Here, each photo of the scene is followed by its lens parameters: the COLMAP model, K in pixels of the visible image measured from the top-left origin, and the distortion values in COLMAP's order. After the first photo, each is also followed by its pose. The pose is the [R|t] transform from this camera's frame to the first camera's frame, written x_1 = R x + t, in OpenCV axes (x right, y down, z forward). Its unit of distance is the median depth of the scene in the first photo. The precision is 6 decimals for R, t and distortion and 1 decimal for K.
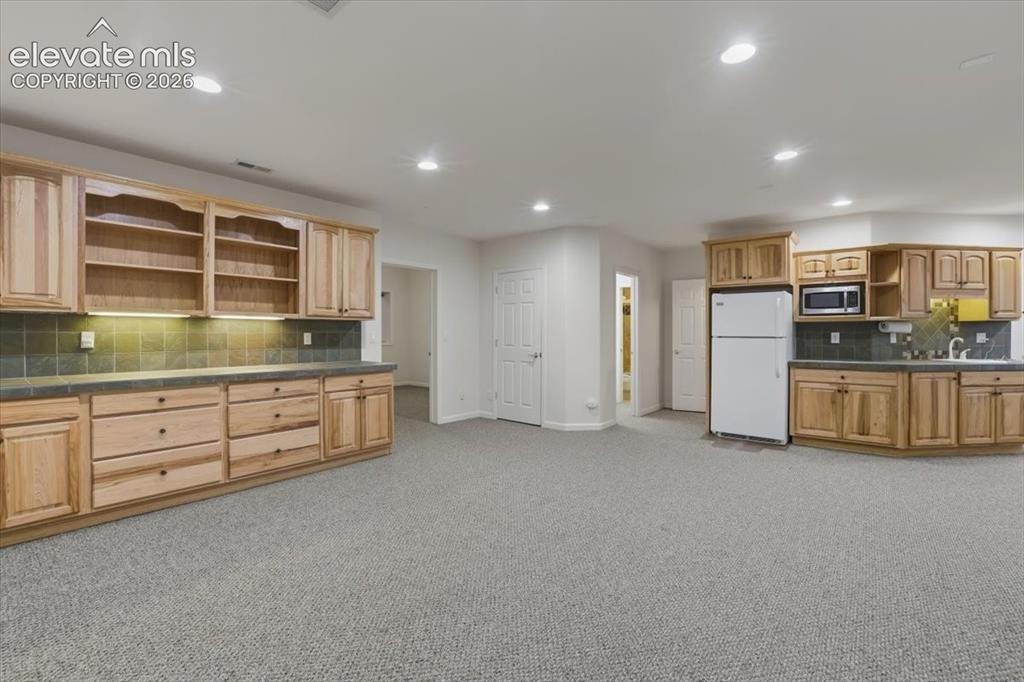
lens RADIAL K [[445.4, 0, 511.6], [0, 445.4, 333.6], [0, 0, 1]] dist [-0.040574, 0.015874]
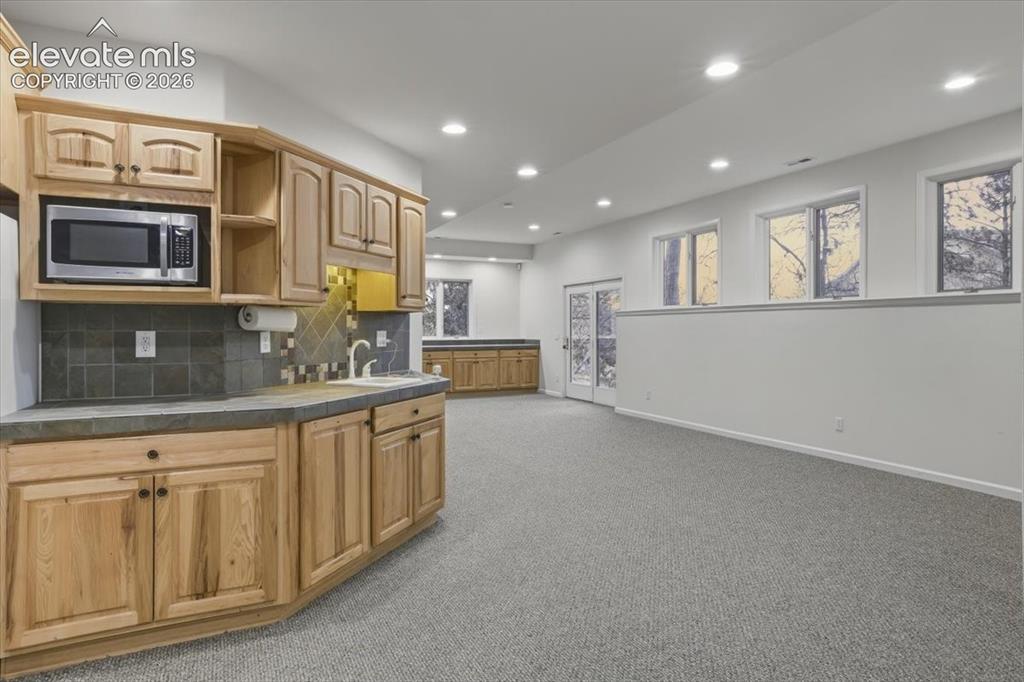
lens RADIAL K [[586.1, 0, 517.2], [0, 586.1, 330.0], [0, 0, 1]] dist [-0.031377, 0.027392]
pose [[0.417927, -0.002513, 0.908477, 0.435753], [-0.000283, 0.999996, 0.002896, -0.005437], [-0.908481, -0.001467, 0.417925, 0.511155]]
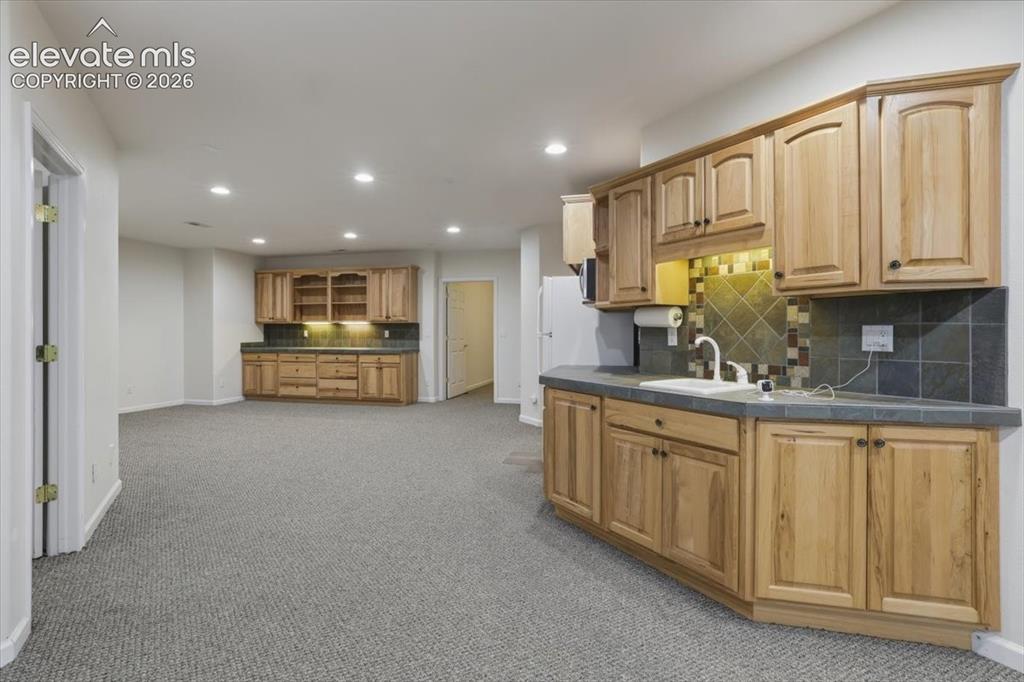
lens RADIAL K [[471.3, 0, 496.1], [0, 471.3, 334.0], [0, 0, 1]] dist [-0.014103, 0.000605]
pose [[0.438036, 0.003744, -0.898950, 1.396665], [0.002513, 0.999982, 0.005389, 0.003110], [0.898954, -0.004619, 0.438019, 0.562825]]
